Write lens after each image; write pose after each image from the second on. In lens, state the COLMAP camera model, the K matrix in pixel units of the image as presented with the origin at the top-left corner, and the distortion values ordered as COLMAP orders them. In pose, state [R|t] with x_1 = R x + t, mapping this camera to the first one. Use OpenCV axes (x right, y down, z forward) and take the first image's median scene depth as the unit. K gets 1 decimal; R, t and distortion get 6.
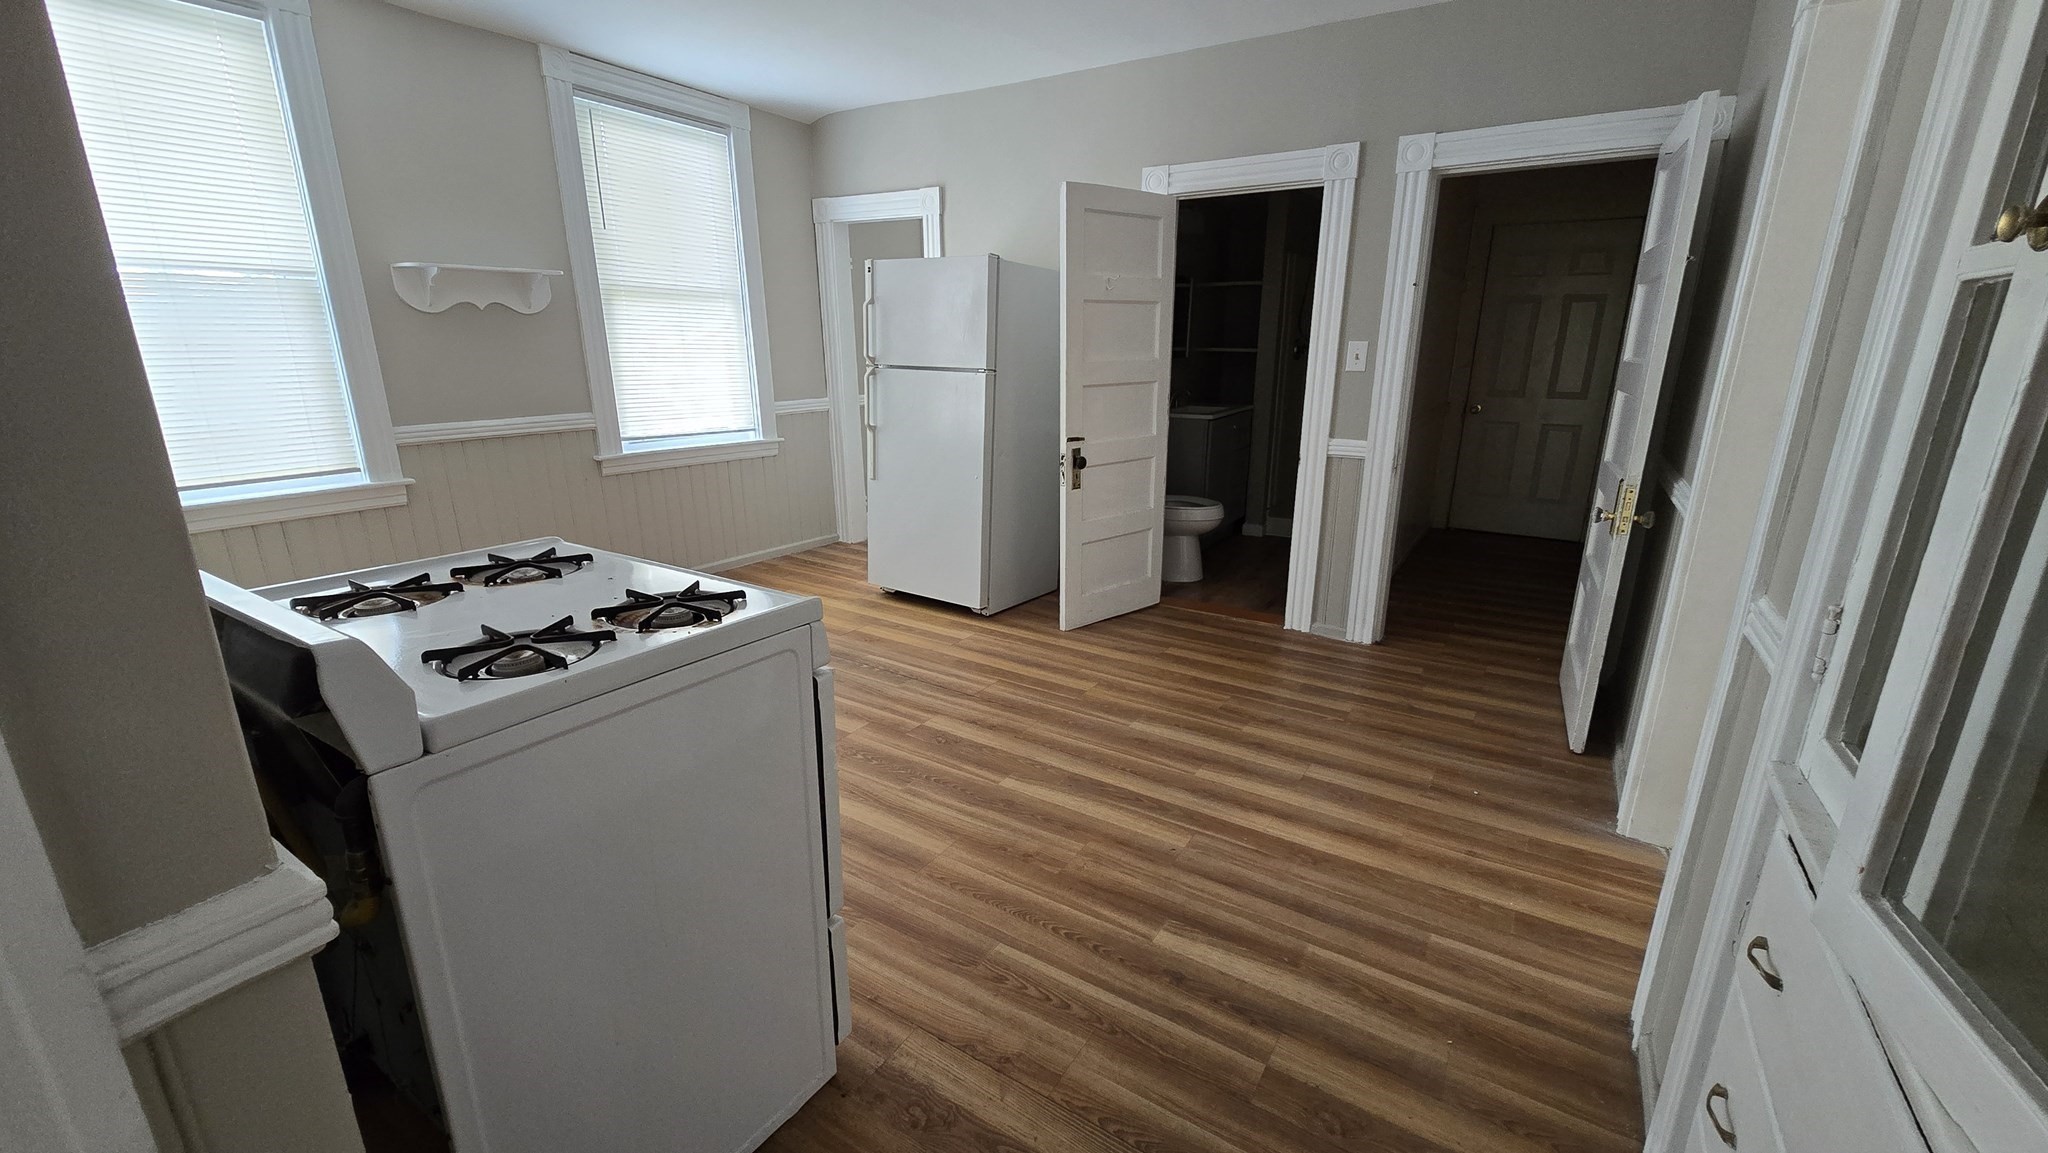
lens RADIAL K [[824.2, 0, 1024.0], [0, 824.2, 576.5], [0, 0, 1]] dist [-0.001022, -0.000200]
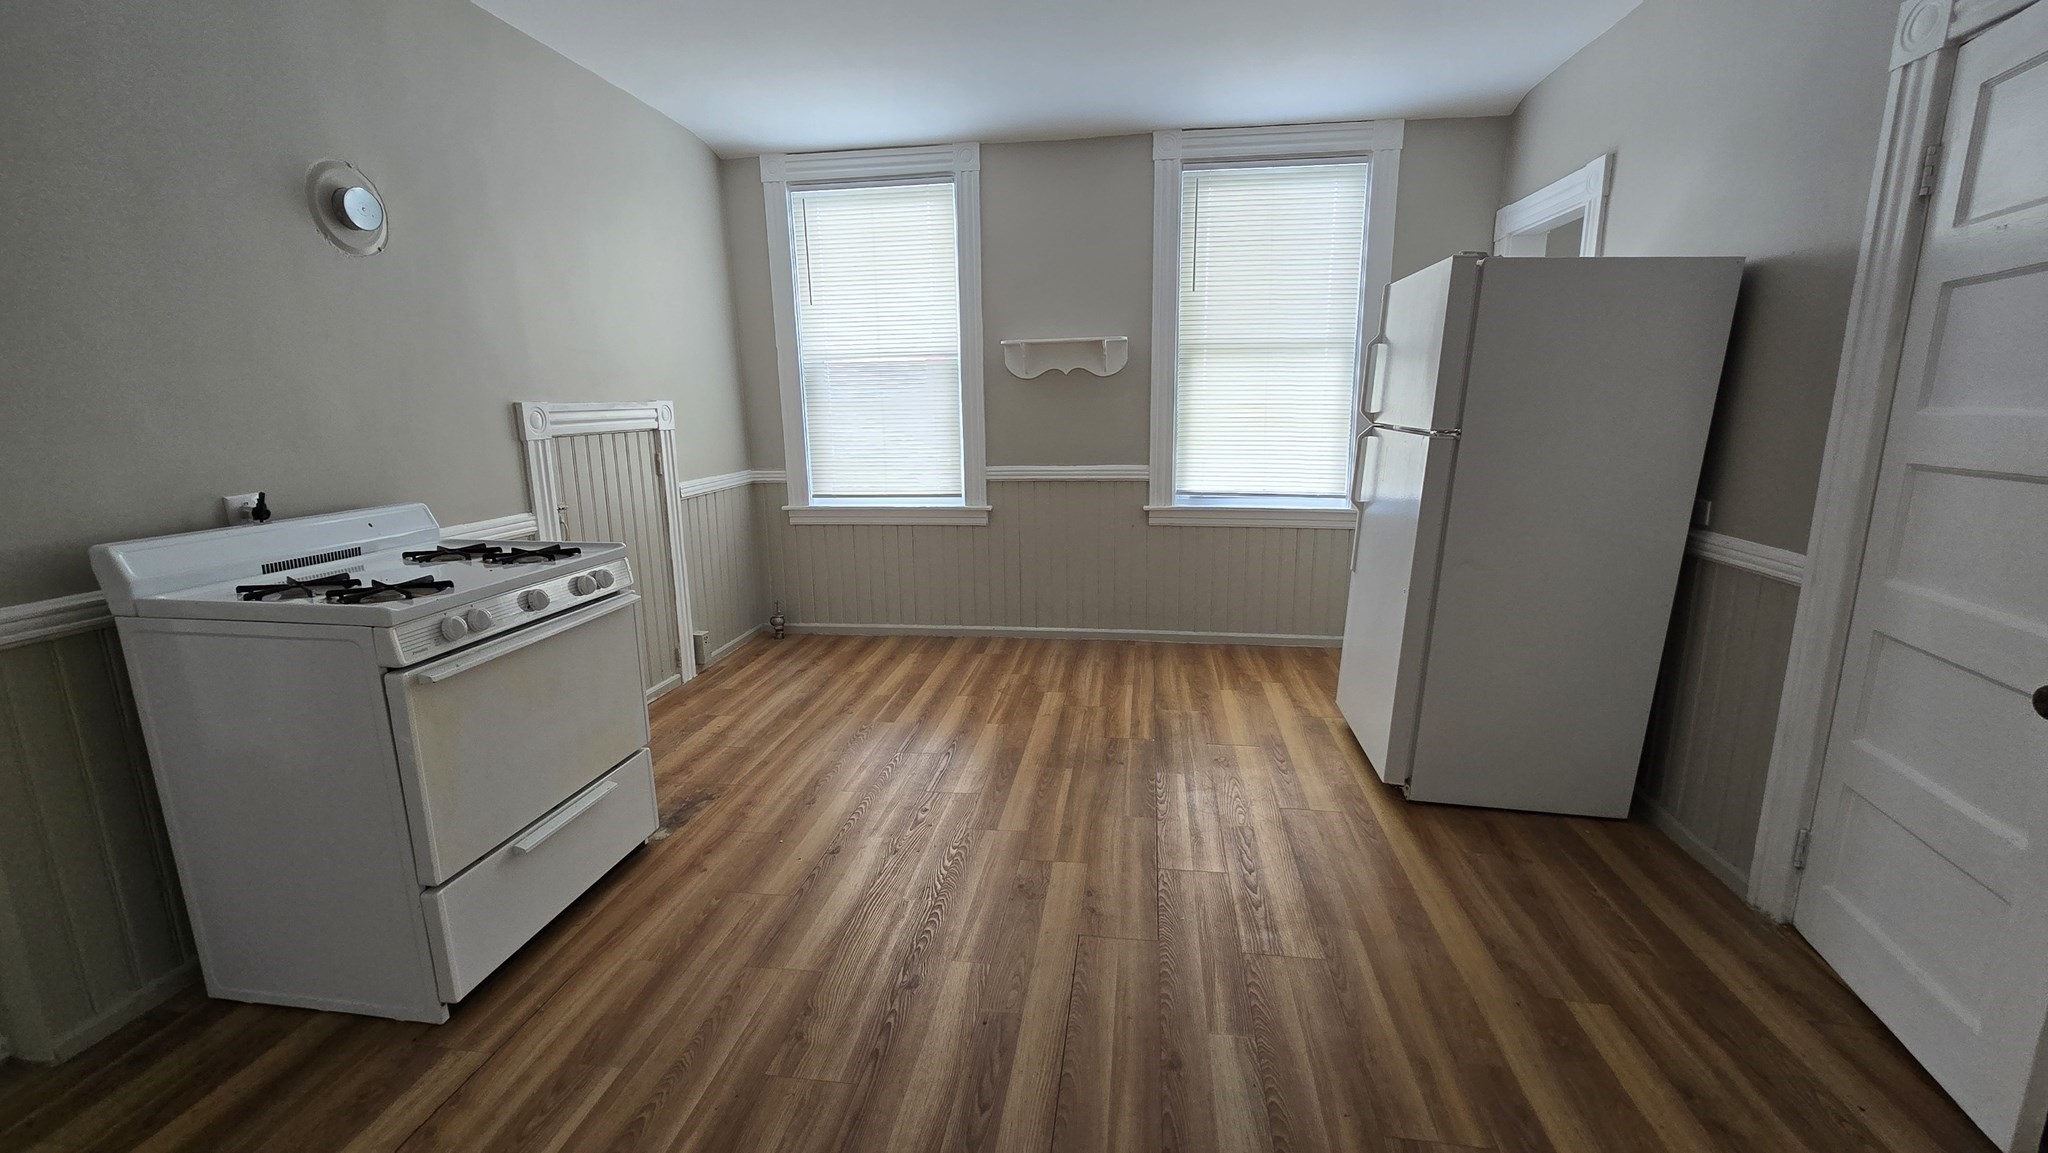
lens RADIAL K [[836.1, 0, 1024.0], [0, 836.1, 576.5], [0, 0, 1]] dist [0.001278, 0.000011]
pose [[0.424878, 0.171397, -0.888877, 0.425242], [-0.233137, 0.969508, 0.075507, -0.114408], [0.874715, 0.175148, 0.451882, 0.439559]]
